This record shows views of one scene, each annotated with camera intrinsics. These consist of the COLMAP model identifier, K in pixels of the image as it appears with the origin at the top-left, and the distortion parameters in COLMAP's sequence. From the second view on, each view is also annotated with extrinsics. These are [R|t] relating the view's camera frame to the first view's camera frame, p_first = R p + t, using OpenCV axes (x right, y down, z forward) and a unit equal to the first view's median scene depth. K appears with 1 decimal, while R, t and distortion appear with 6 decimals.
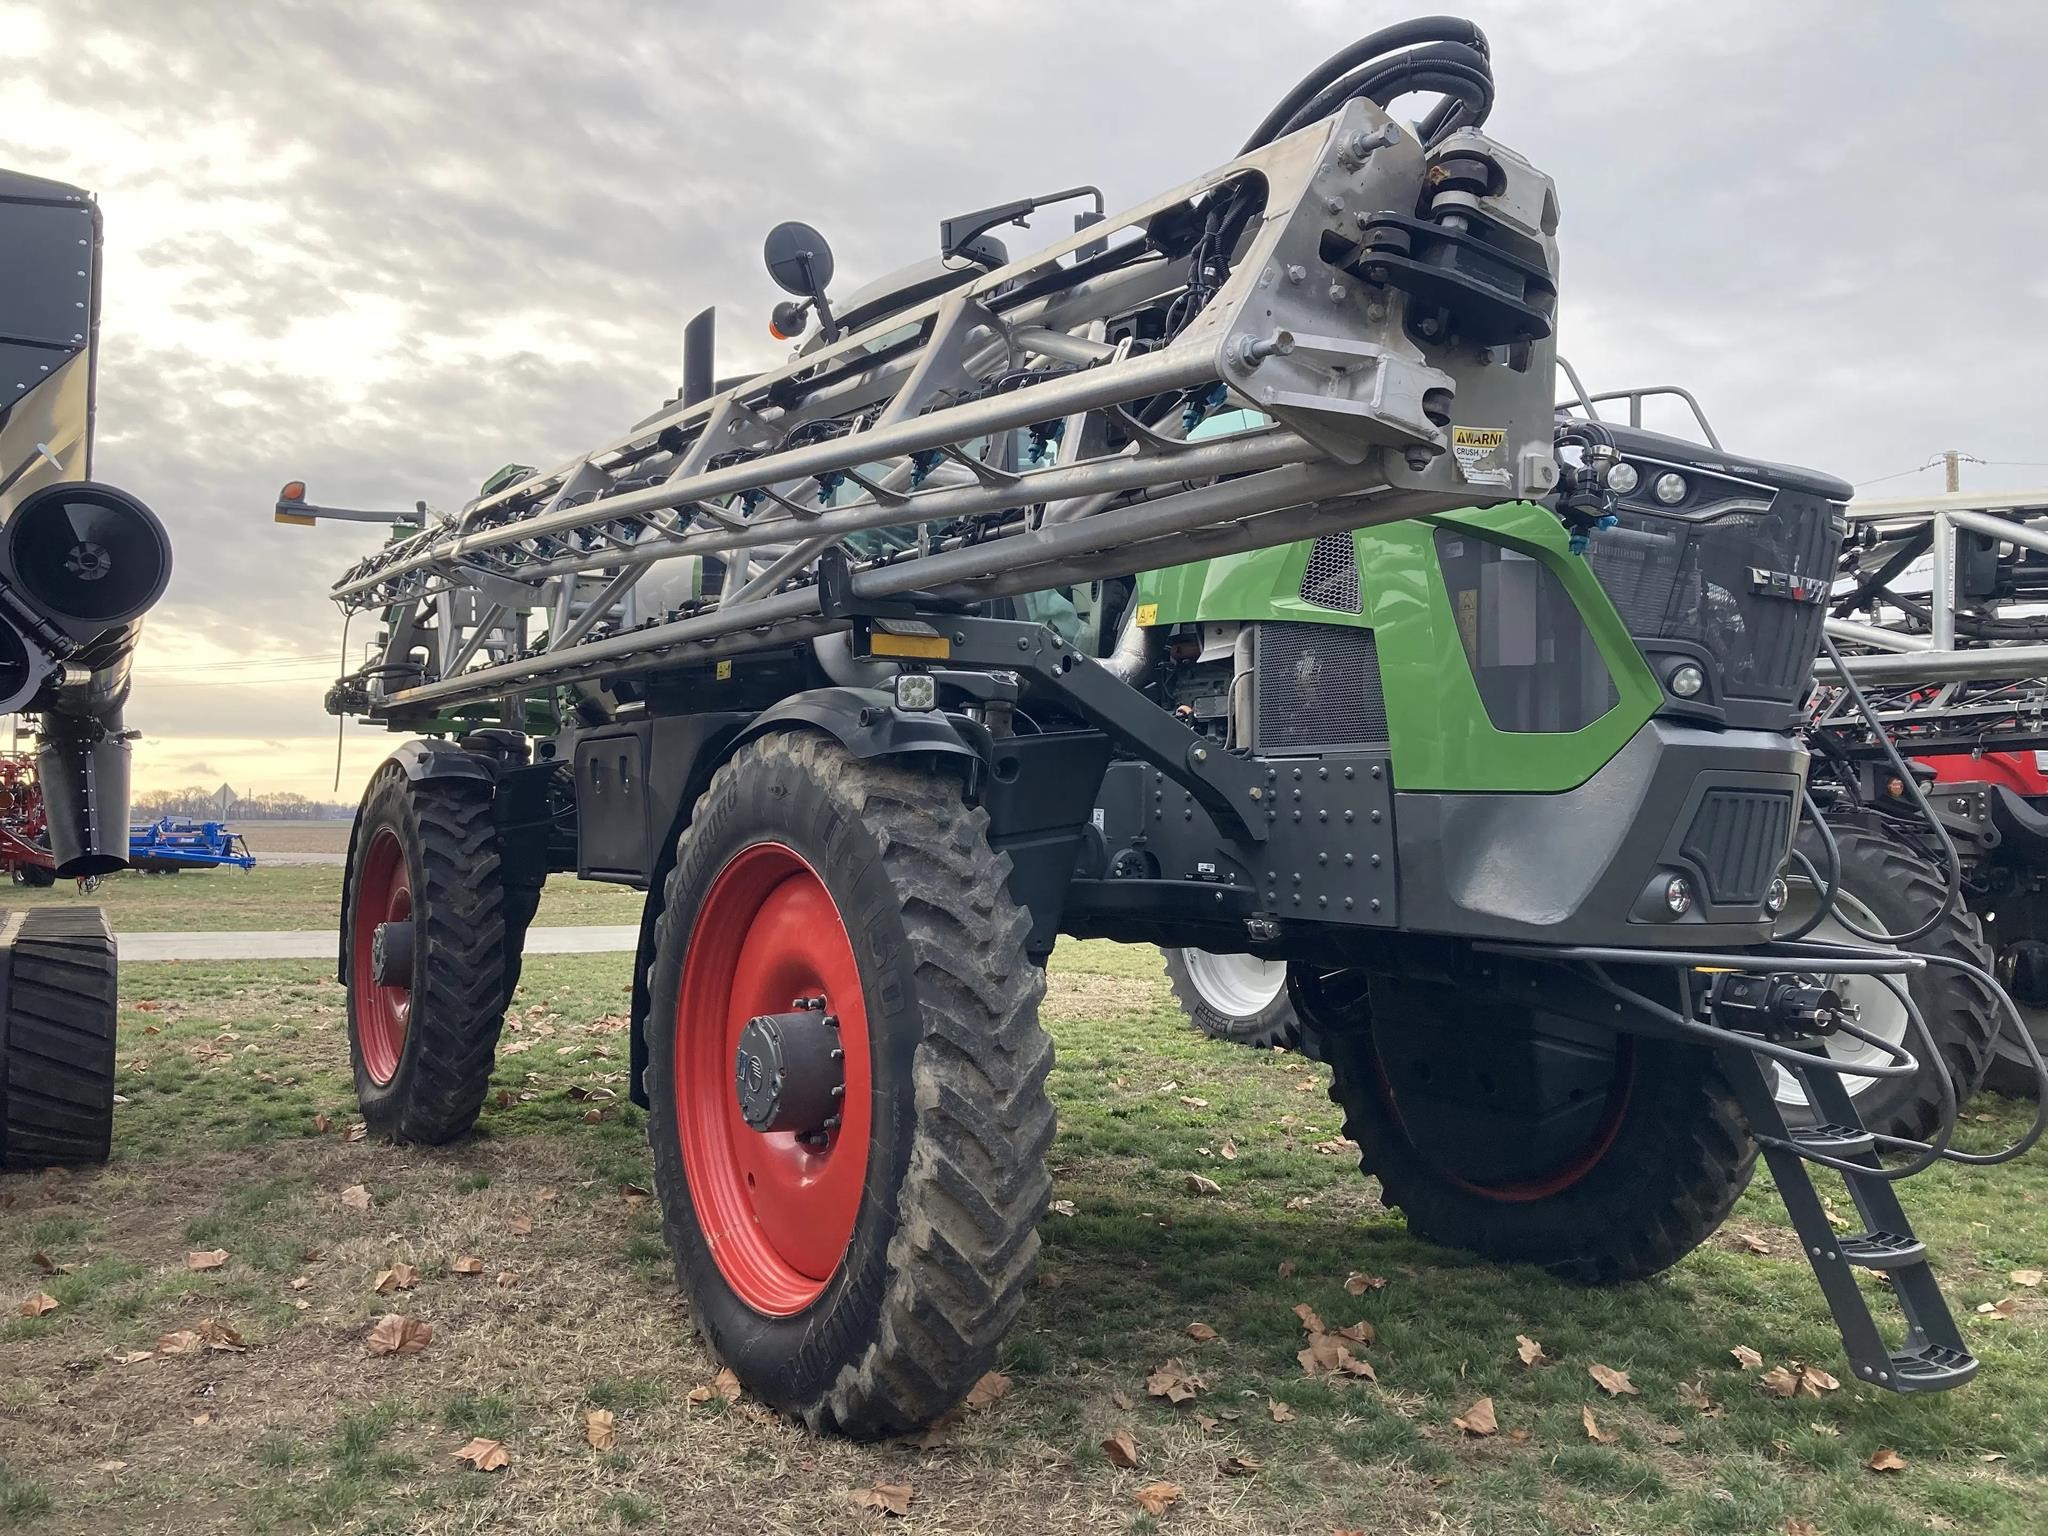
lens RADIAL K [[1818.4, 0, 1059.8], [0, 1818.4, 741.6], [0, 0, 1]] dist [0.138638, -0.427609]
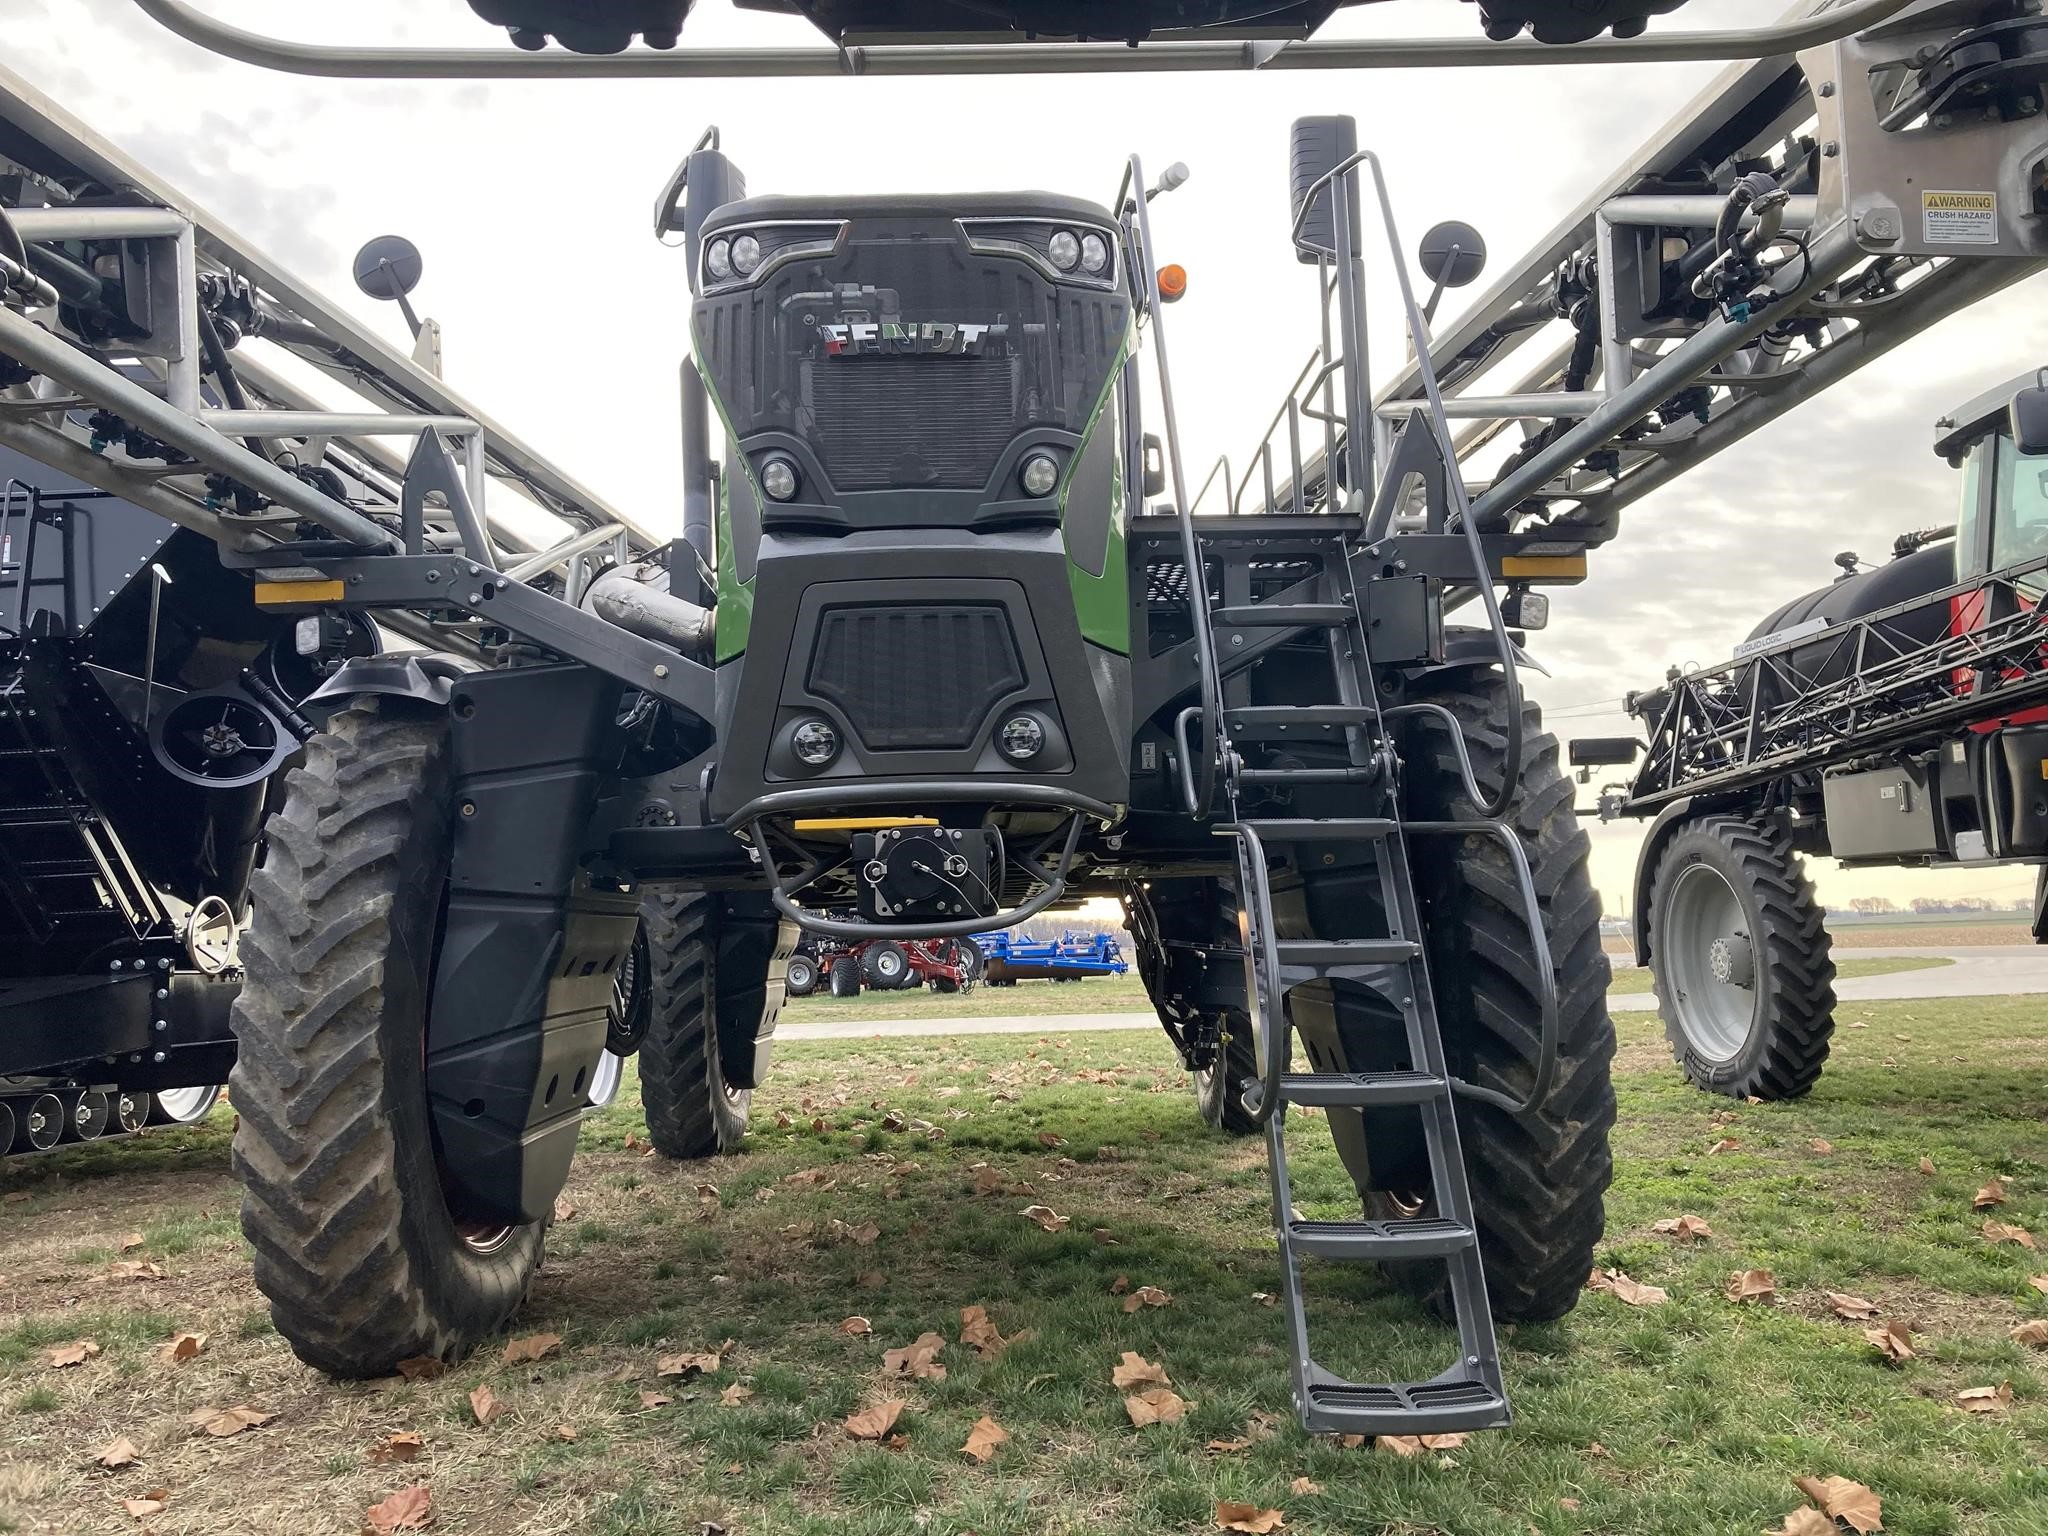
lens RADIAL K [[1816.5, 0, 1024.0], [0, 1816.5, 768.0], [0, 0, 1]] dist [0.107043, -0.000914]
pose [[0.820177, -0.105245, -0.562346, 0.723343], [0.074826, 0.994224, -0.076939, 0.137196], [0.567195, 0.021025, 0.823315, 0.323829]]
